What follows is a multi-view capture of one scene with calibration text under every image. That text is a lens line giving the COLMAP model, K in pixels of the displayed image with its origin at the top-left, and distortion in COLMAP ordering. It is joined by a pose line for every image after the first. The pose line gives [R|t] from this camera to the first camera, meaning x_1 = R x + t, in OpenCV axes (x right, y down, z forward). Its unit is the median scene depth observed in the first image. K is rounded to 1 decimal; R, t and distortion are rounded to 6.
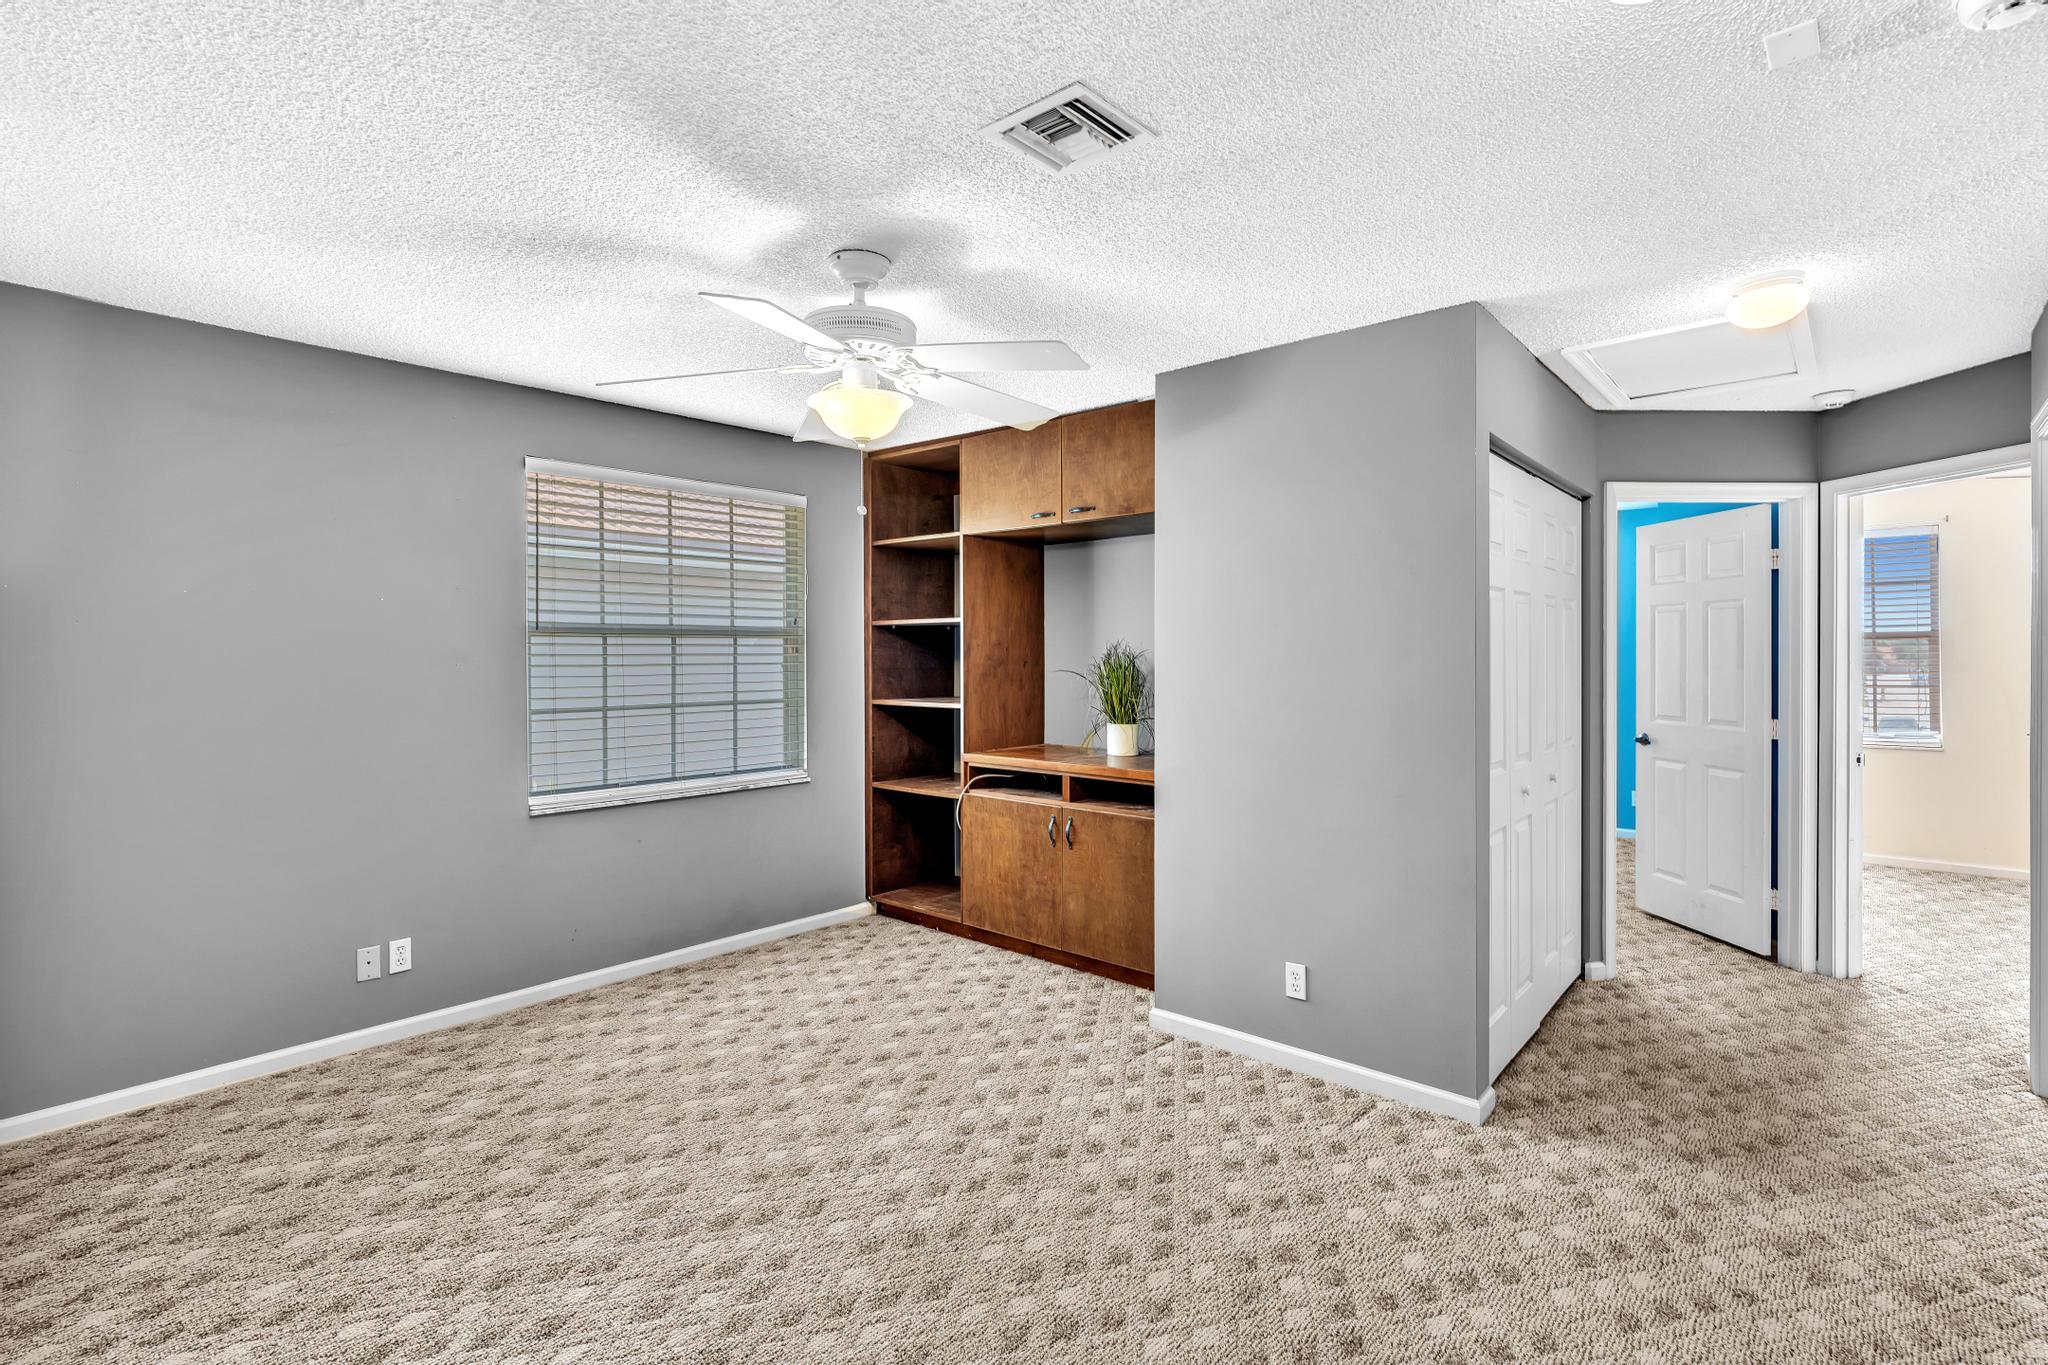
lens RADIAL K [[959.5, 0, 1025.6], [0, 959.5, 657.2], [0, 0, 1]] dist [-0.000977, 0.000406]
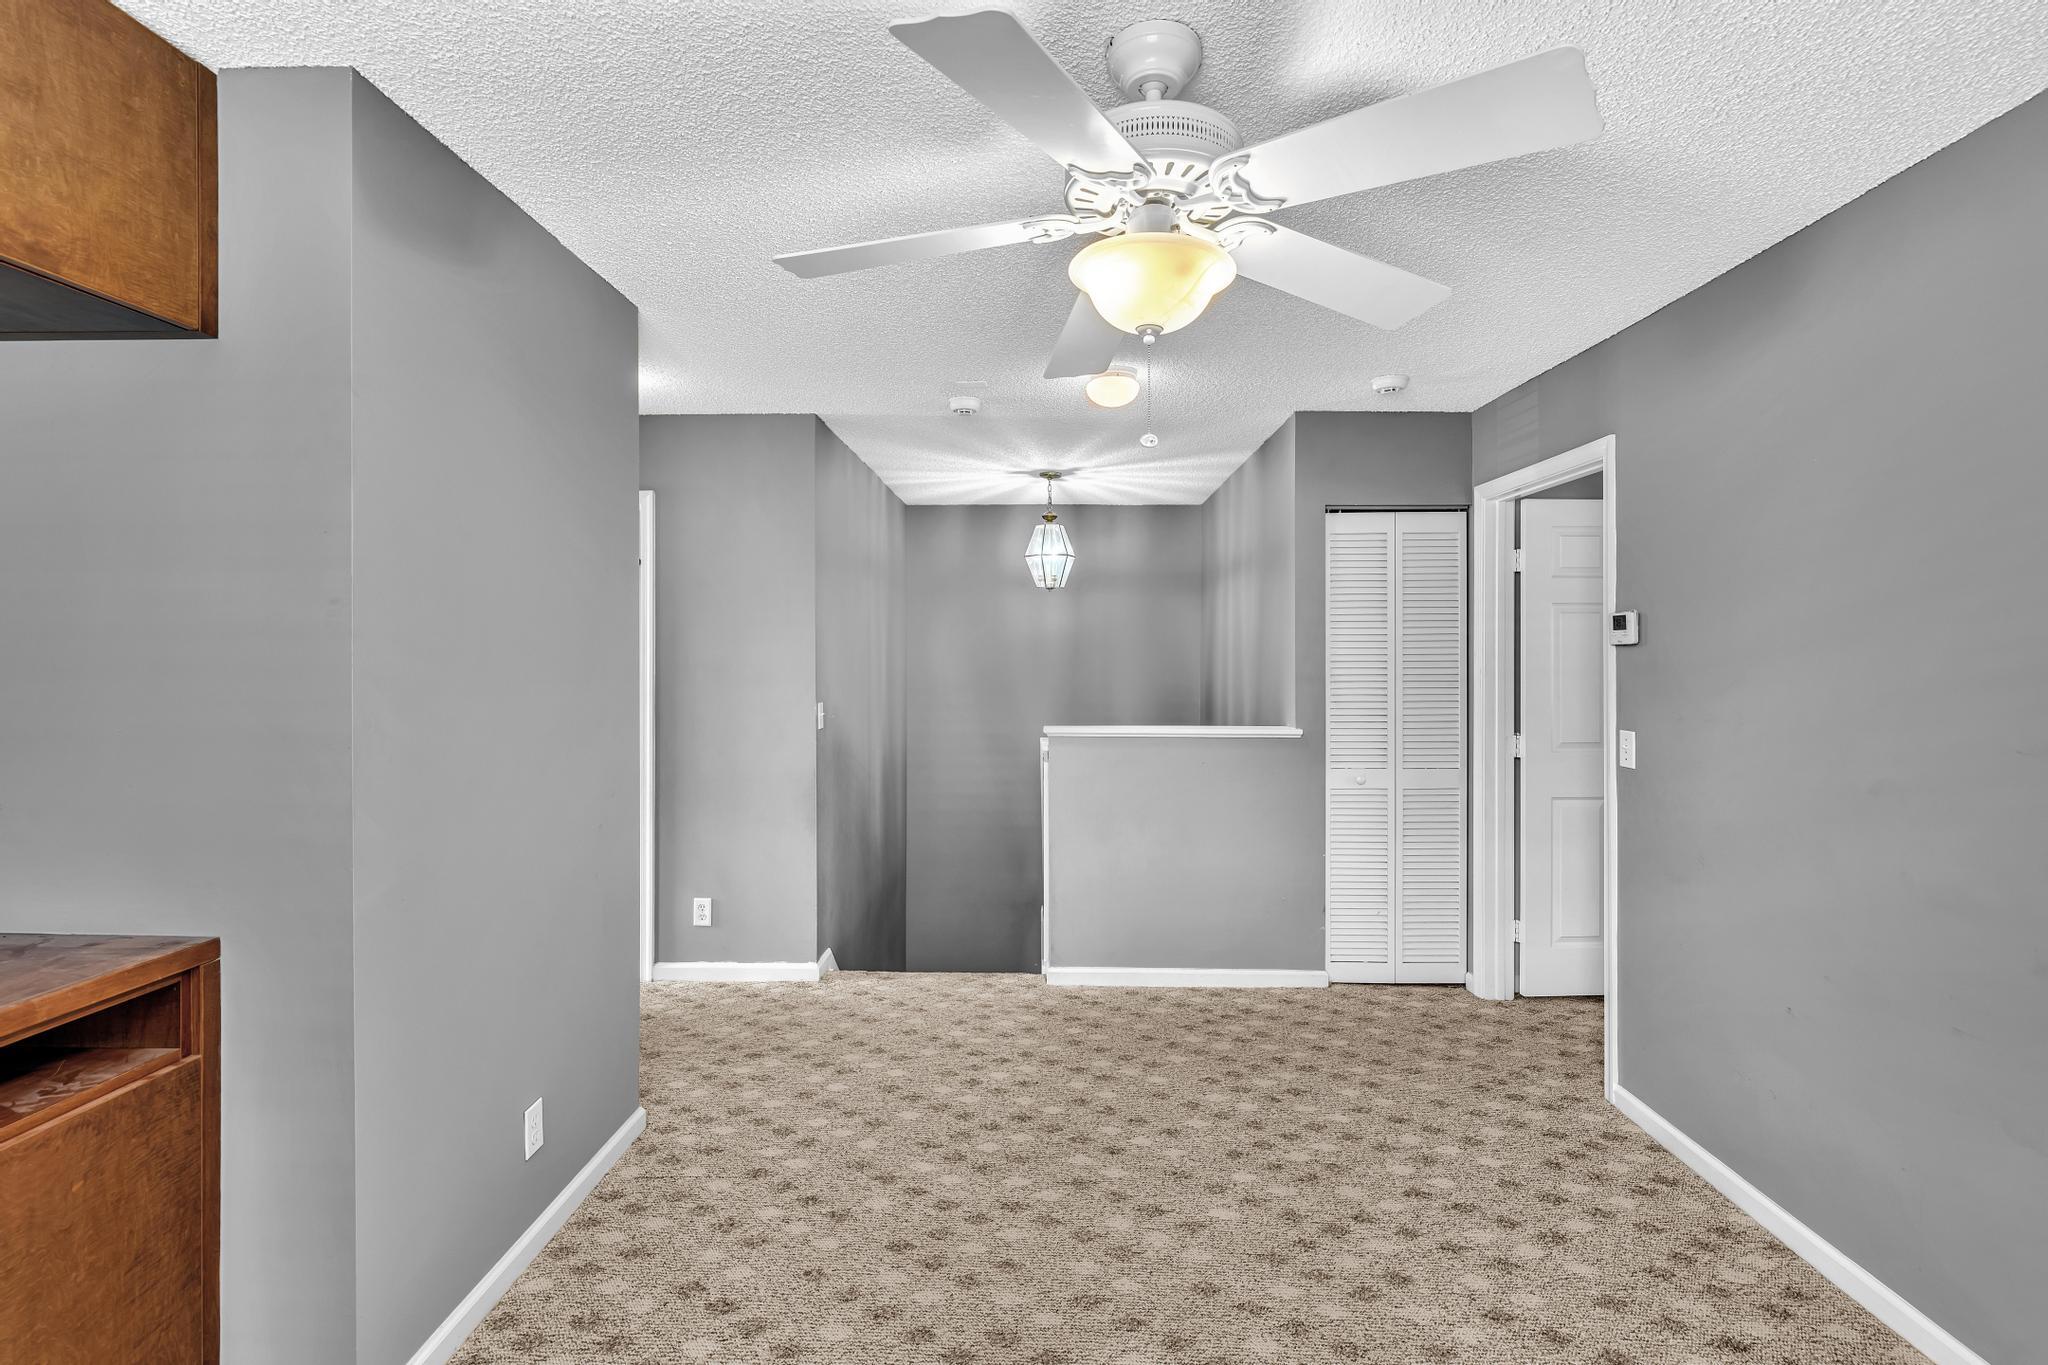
lens RADIAL K [[959.5, 0, 1025.6], [0, 959.5, 657.2], [0, 0, 1]] dist [-0.000977, 0.000406]
pose [[-0.645325, -0.000177, 0.763908, -0.639237], [0.007351, 0.999952, 0.006442, -0.011691], [-0.763873, 0.009773, -0.645293, 1.543197]]
